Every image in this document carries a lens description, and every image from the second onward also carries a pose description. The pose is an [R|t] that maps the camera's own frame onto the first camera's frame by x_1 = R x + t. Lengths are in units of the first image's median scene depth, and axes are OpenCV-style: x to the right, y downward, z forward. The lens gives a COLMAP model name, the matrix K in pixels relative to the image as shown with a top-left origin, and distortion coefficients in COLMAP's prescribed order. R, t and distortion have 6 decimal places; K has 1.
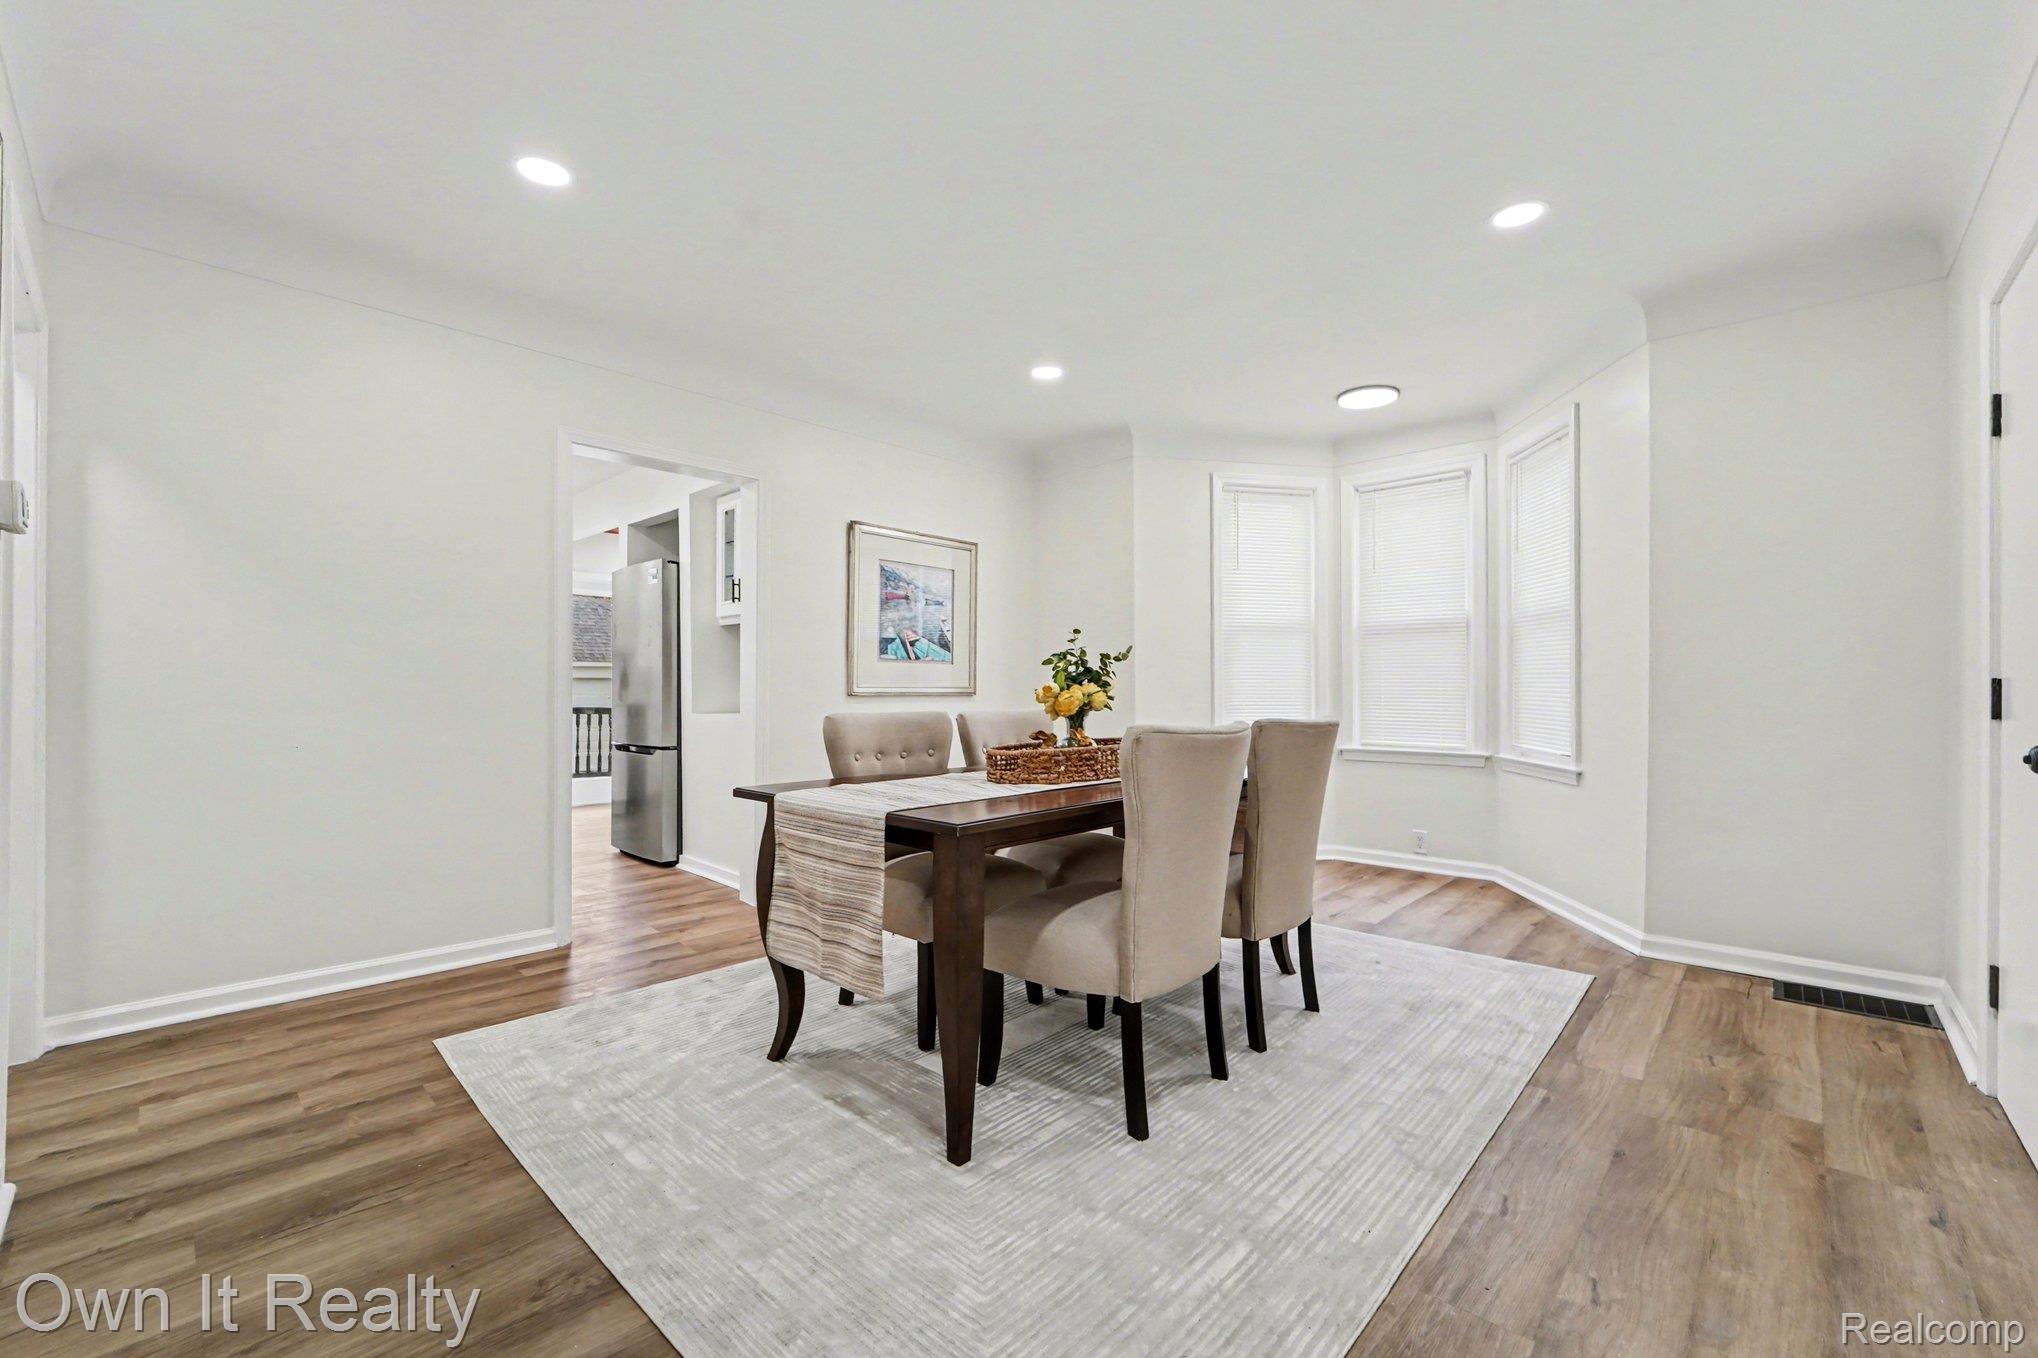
lens RADIAL K [[837.2, 0, 1018.3], [0, 837.2, 687.8], [0, 0, 1]] dist [-0.011167, 0.000172]
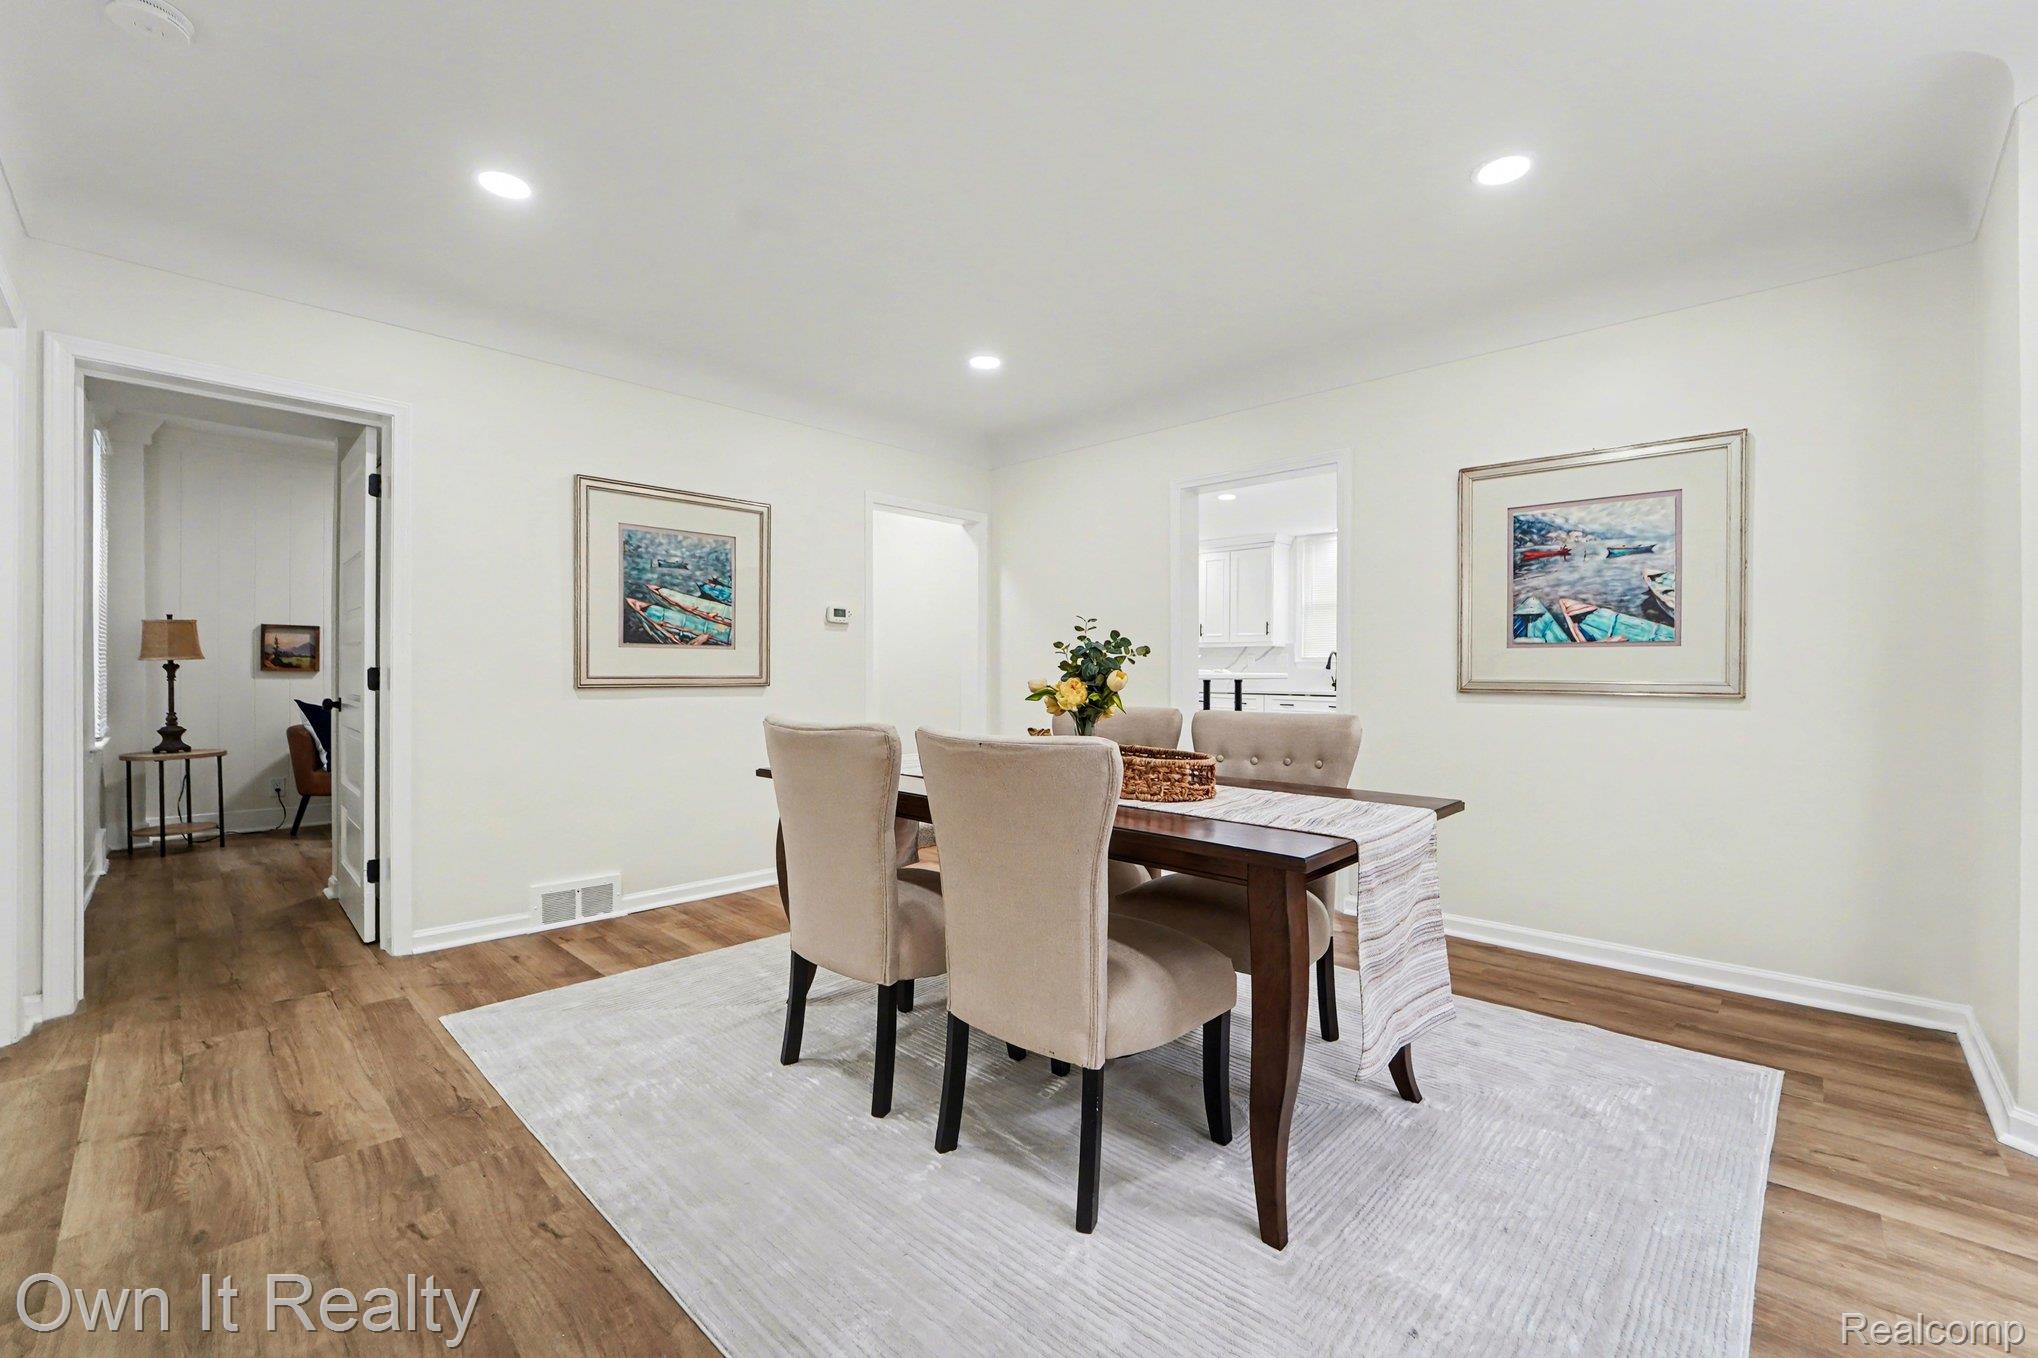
lens RADIAL K [[837.2, 0, 1020.6], [0, 837.2, 674.0], [0, 0, 1]] dist [-0.011167, 0.000172]
pose [[-0.008970, -0.003386, -0.999954, 0.567904], [-0.000946, 0.999994, -0.003378, -0.005519], [0.999959, 0.000916, -0.008973, 0.572369]]
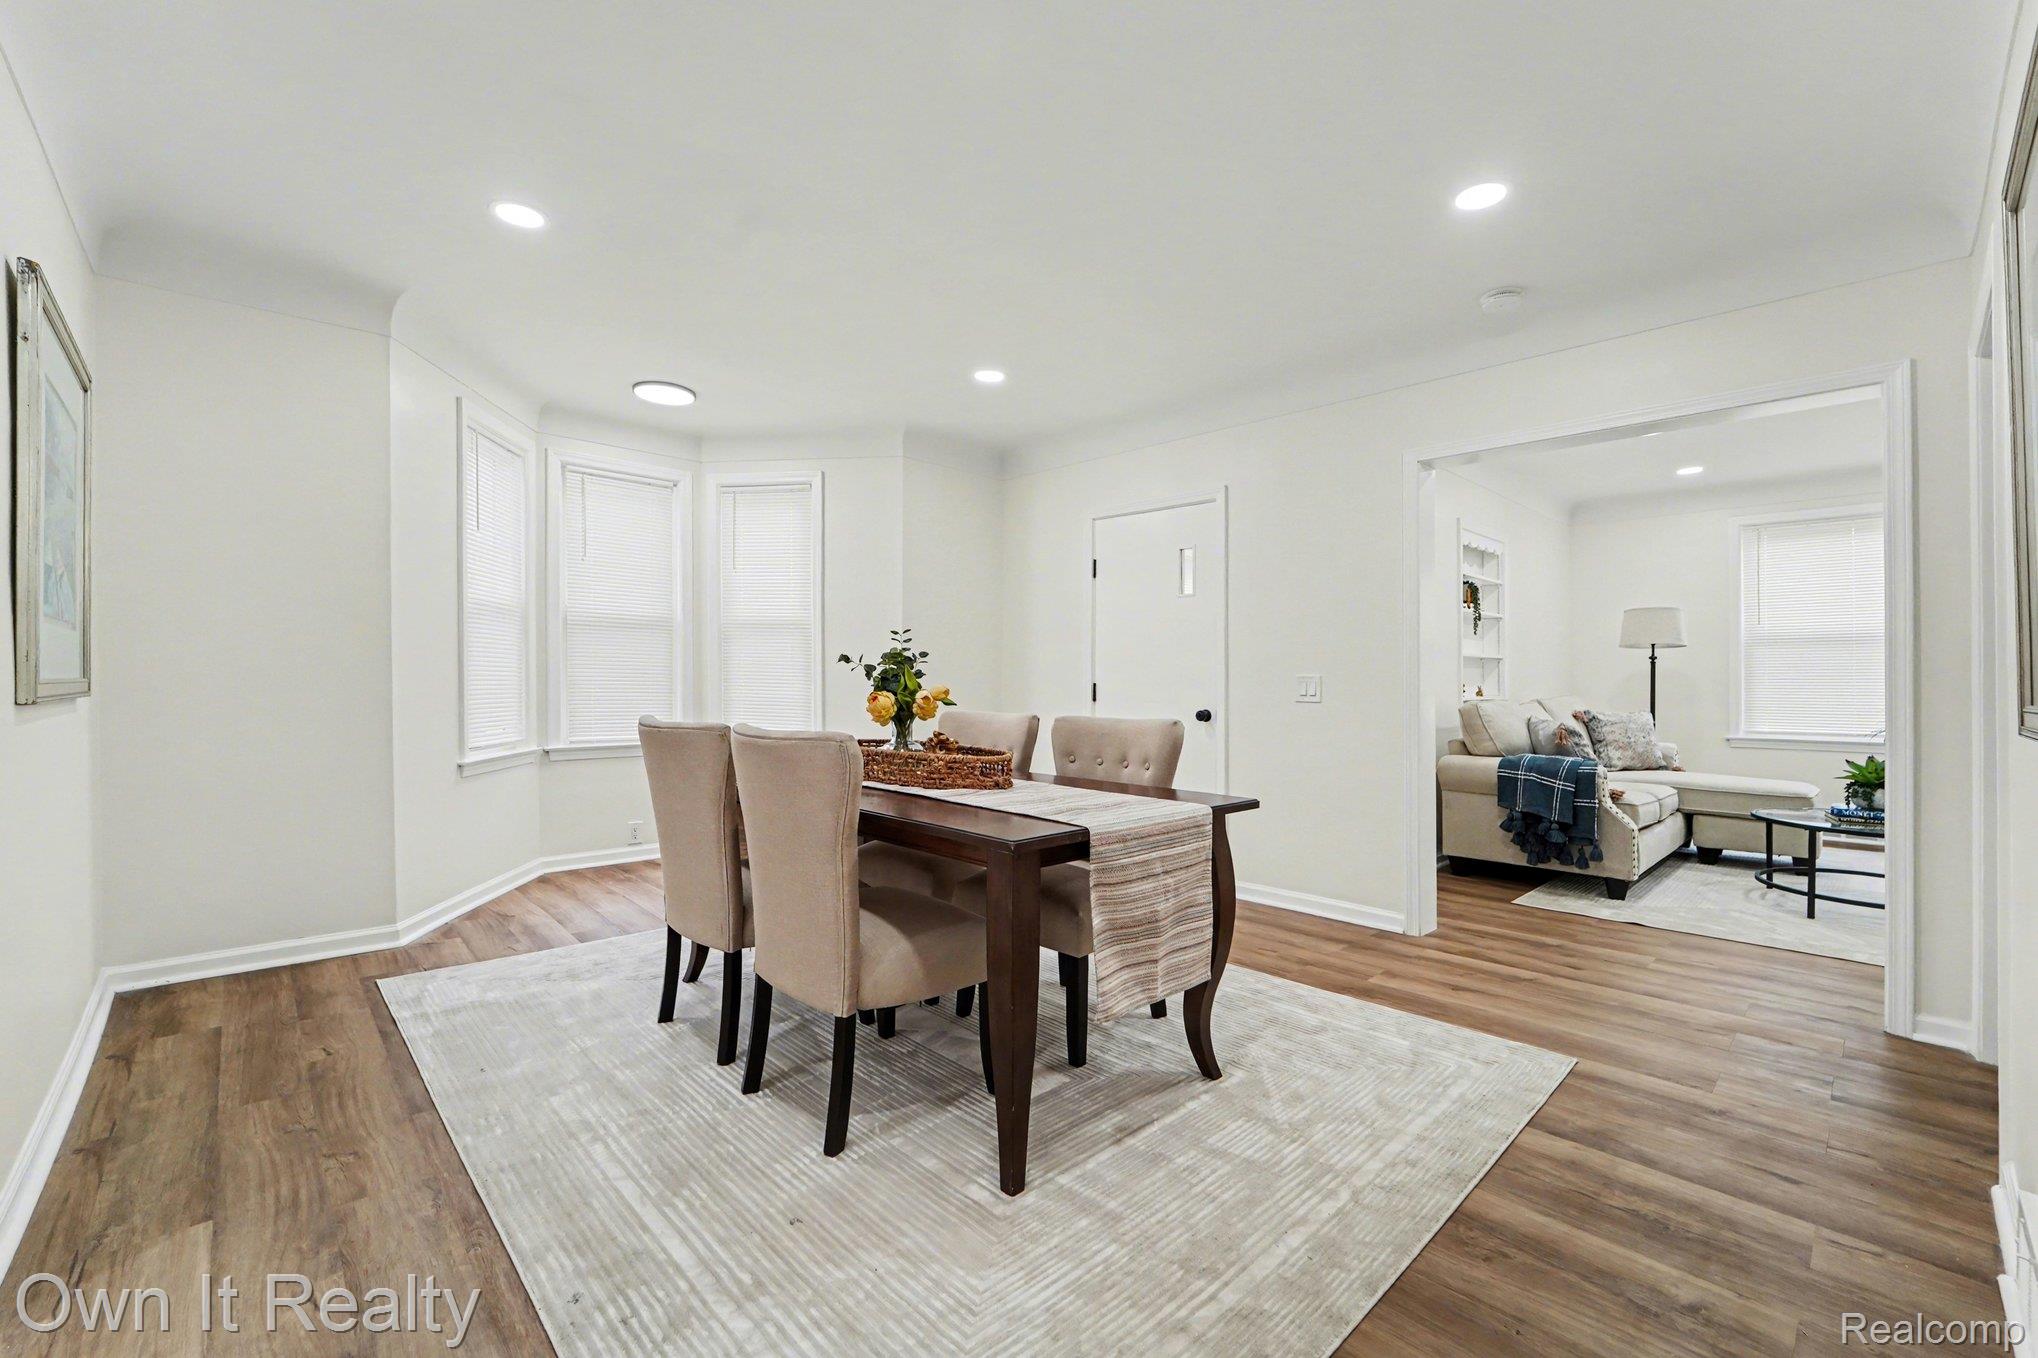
lens RADIAL K [[837.2, 0, 1016.6], [0, 837.2, 690.9], [0, 0, 1]] dist [-0.011167, 0.000172]
pose [[0.059438, -0.012068, 0.998159, -0.532172], [-0.009167, 0.999878, 0.012634, -0.007230], [-0.998190, -0.009901, 0.059320, 0.493658]]
